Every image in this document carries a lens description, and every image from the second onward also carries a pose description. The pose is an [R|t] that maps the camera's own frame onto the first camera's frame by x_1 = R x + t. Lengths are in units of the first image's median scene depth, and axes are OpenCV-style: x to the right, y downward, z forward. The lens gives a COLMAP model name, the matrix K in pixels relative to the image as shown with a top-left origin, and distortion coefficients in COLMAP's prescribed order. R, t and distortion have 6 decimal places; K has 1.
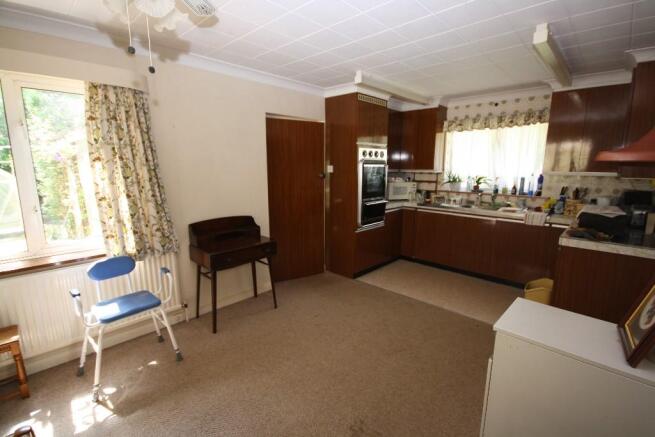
lens RADIAL K [[302.2, 0, 333.2], [0, 302.2, 220.7], [0, 0, 1]] dist [0.001720, -0.008315]
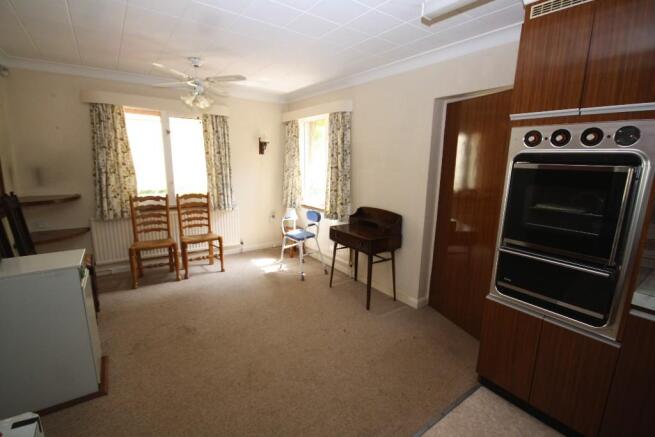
lens RADIAL K [[302.2, 0, 333.2], [0, 302.2, 220.7], [0, 0, 1]] dist [0.001720, -0.008315]
pose [[-0.174811, 0.188059, -0.966476, 0.650552], [-0.207280, 0.952563, 0.222844, -0.158946], [0.962536, 0.239286, -0.127537, 0.873033]]
